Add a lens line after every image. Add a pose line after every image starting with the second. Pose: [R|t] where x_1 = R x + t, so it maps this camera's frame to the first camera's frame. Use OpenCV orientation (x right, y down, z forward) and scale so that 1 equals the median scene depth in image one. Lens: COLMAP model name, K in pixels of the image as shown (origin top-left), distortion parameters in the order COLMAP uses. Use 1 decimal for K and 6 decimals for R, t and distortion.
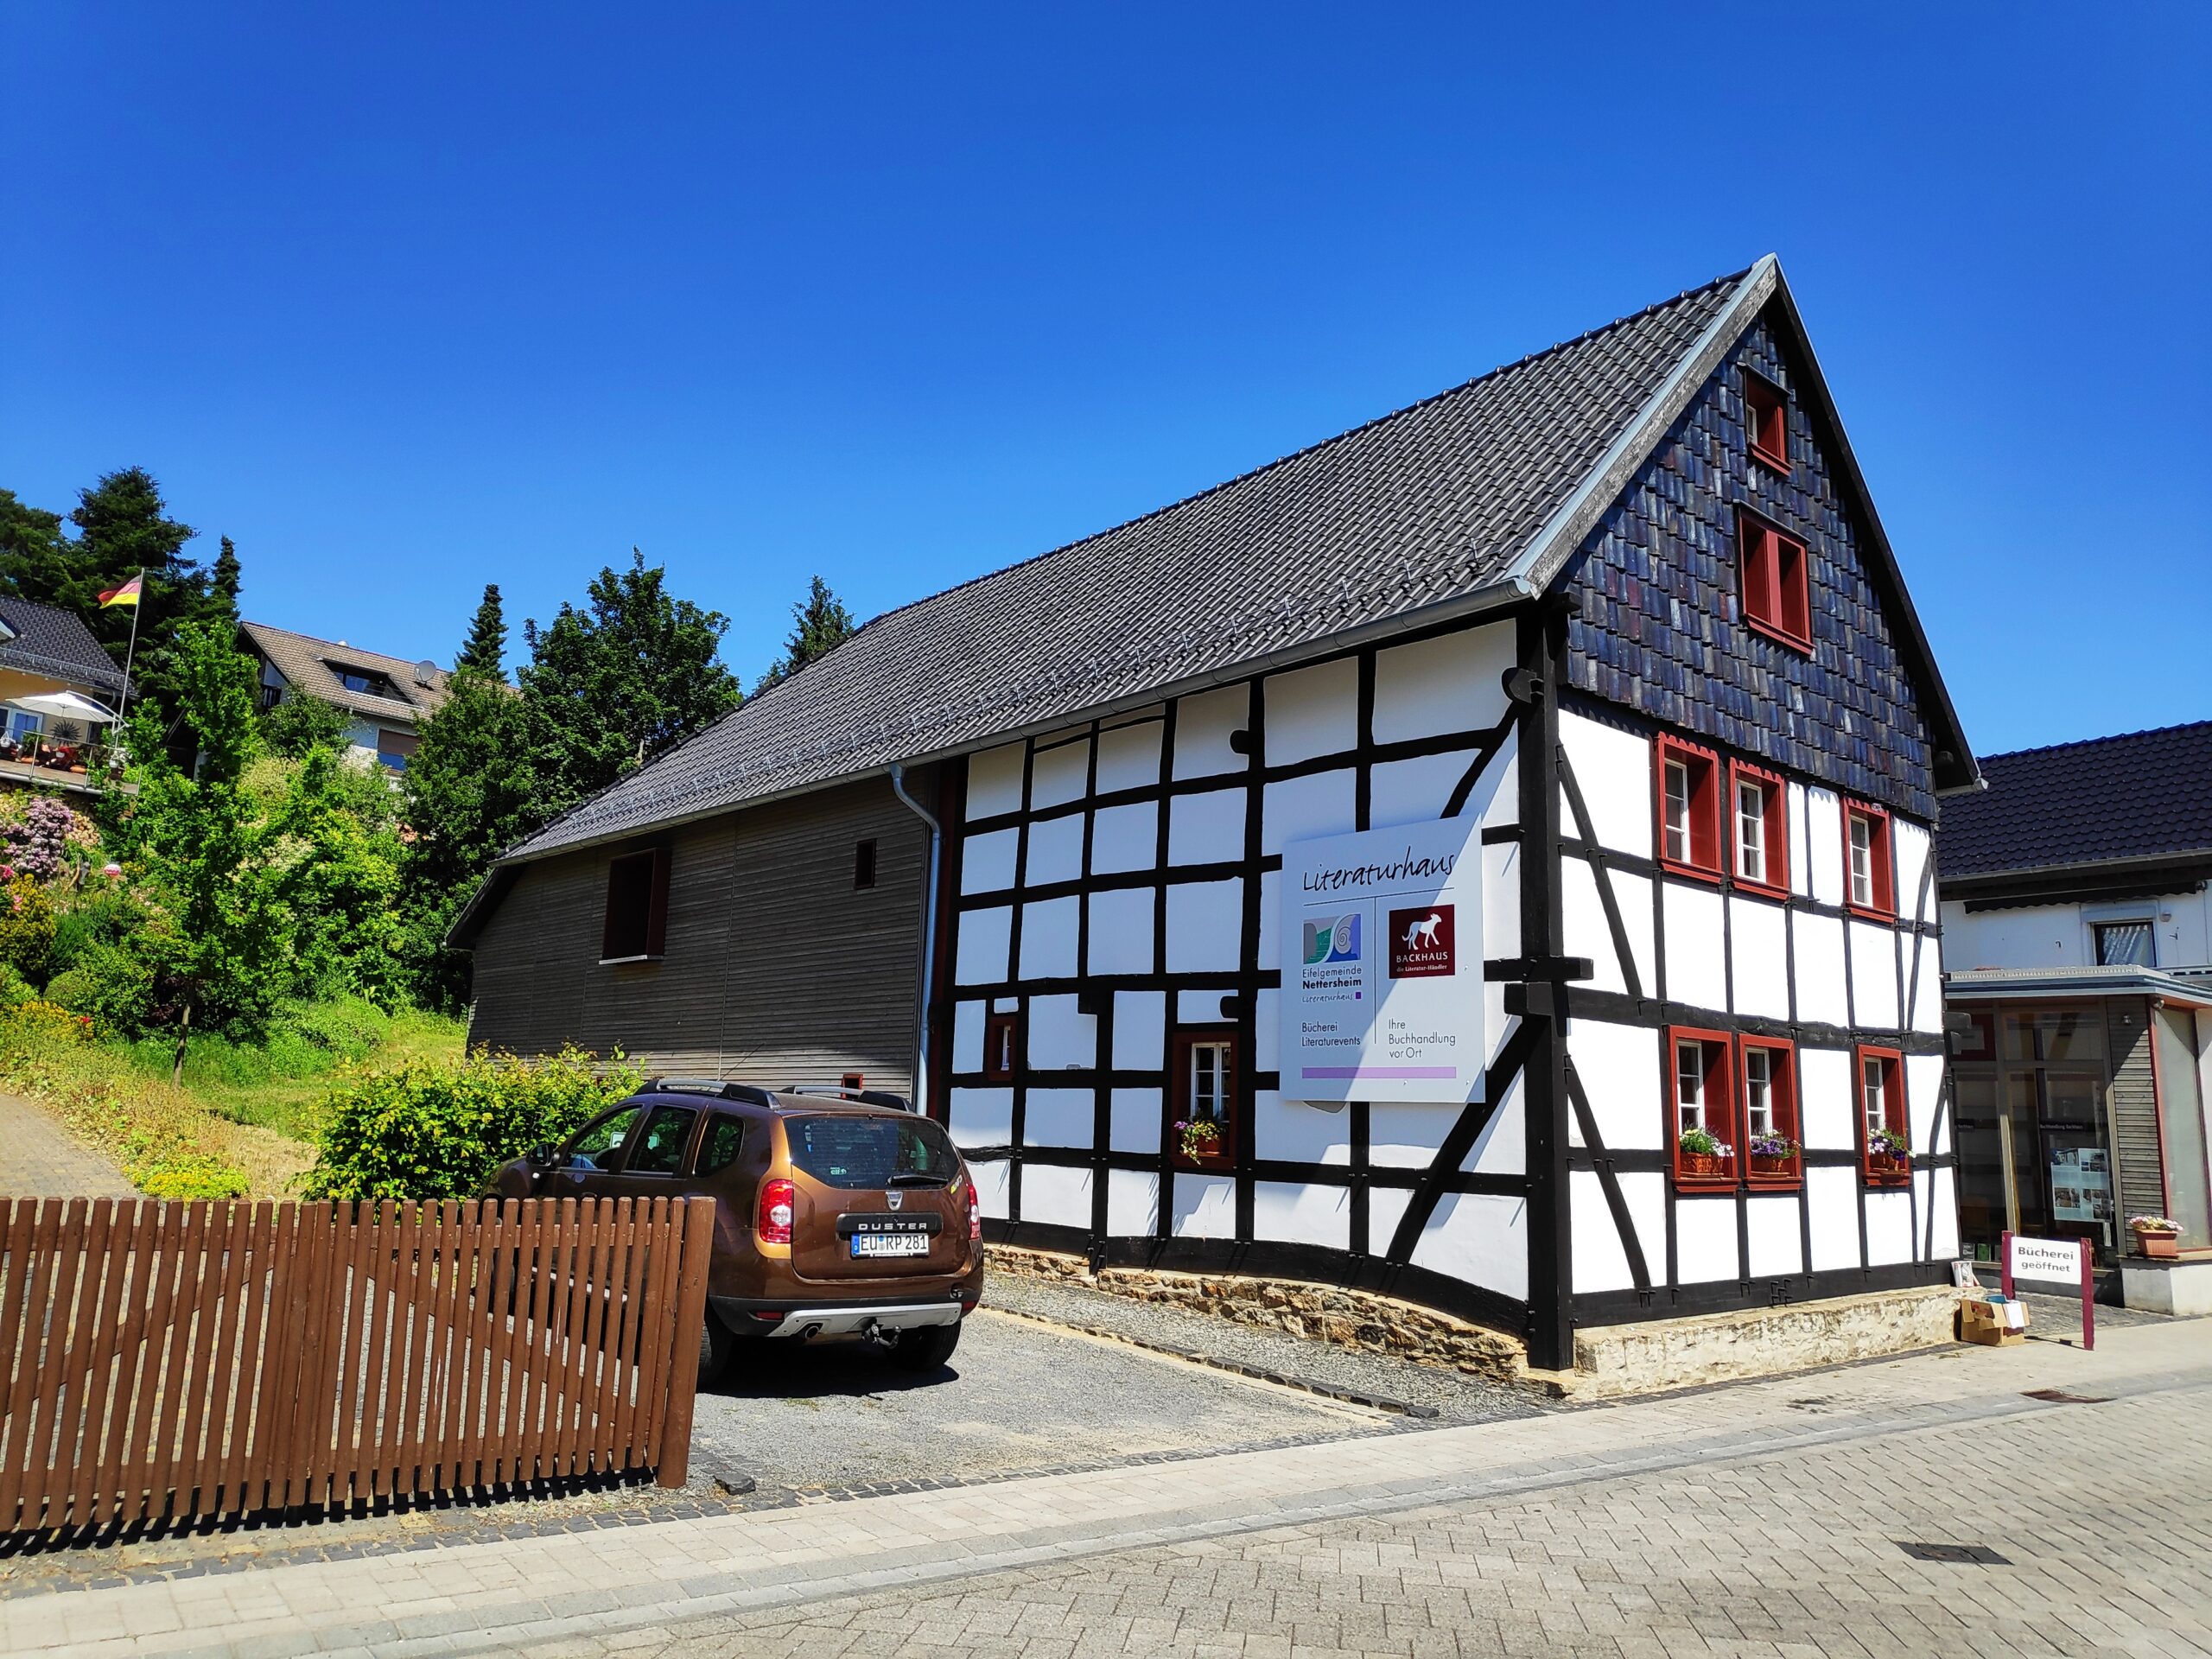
lens RADIAL K [[1602.3, 0, 1106.0], [0, 1602.3, 829.5], [0, 0, 1]] dist [-0.003492, -0.002964]
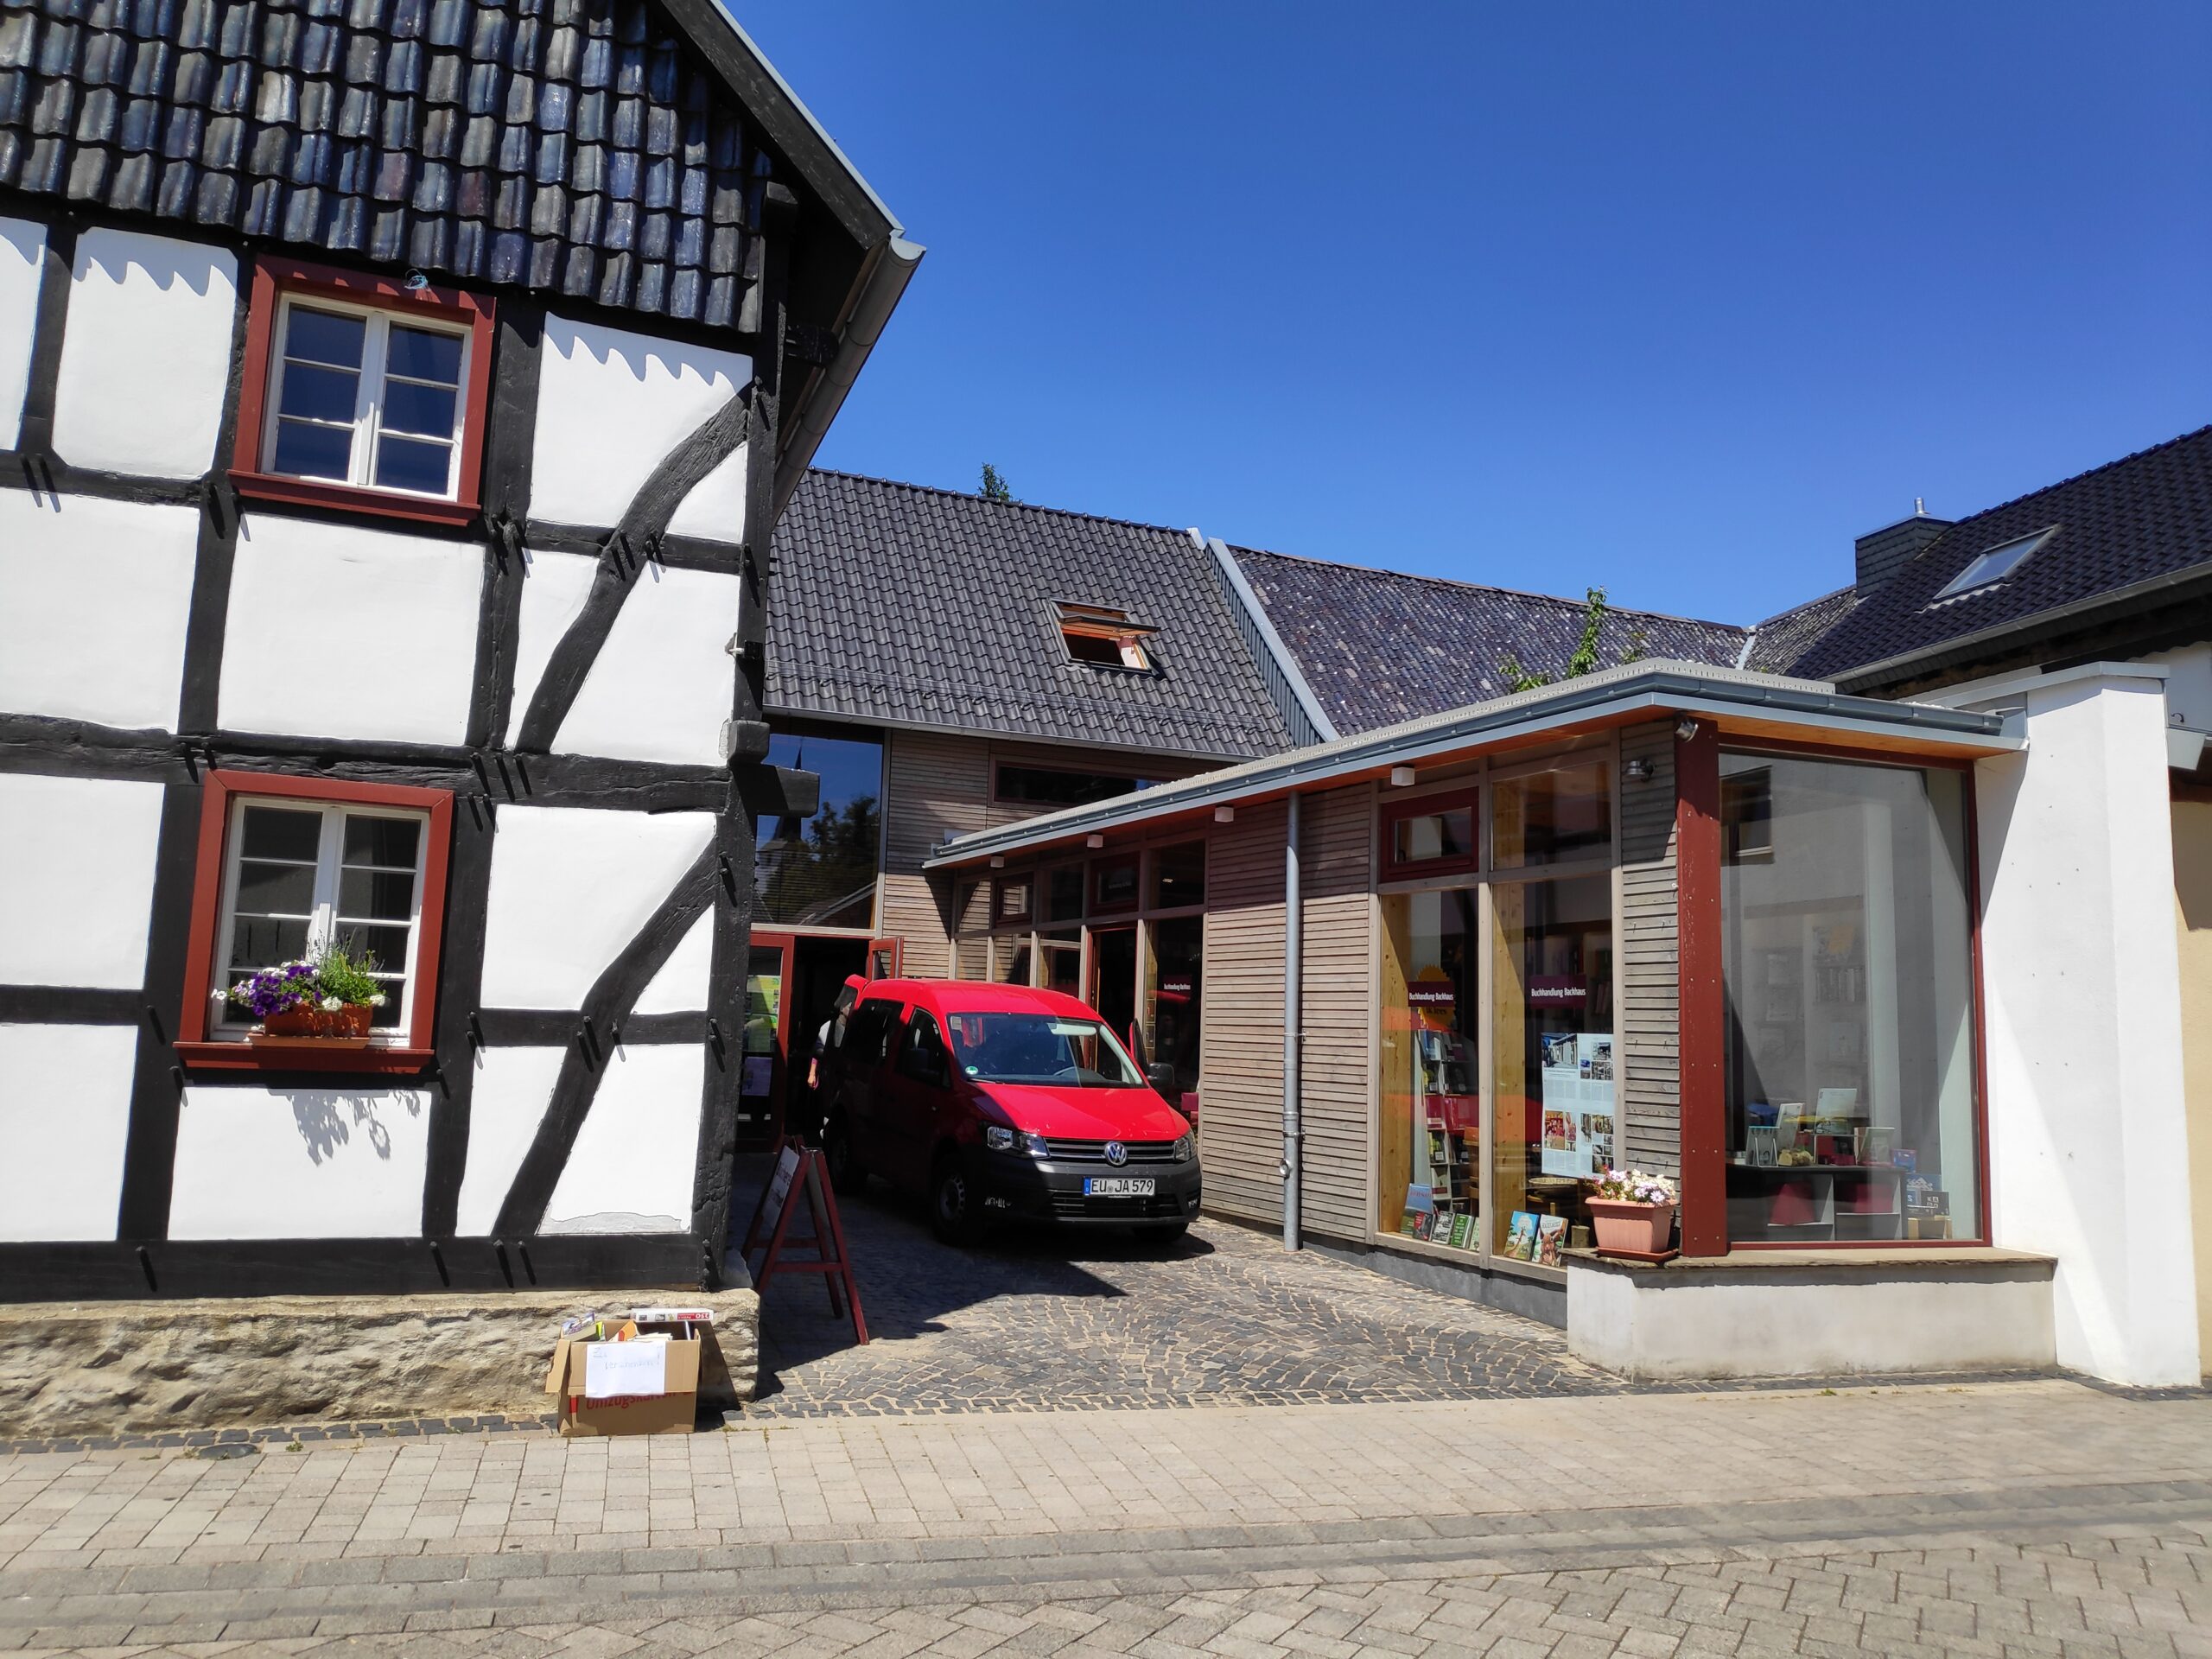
lens RADIAL K [[1602.3, 0, 1106.0], [0, 1602.3, 829.5], [0, 0, 1]] dist [-0.003492, -0.002964]
pose [[0.922319, -0.046080, -0.383672, 0.800957], [0.056439, 0.998281, 0.015779, 0.143314], [0.382285, -0.036207, 0.923335, 0.580446]]
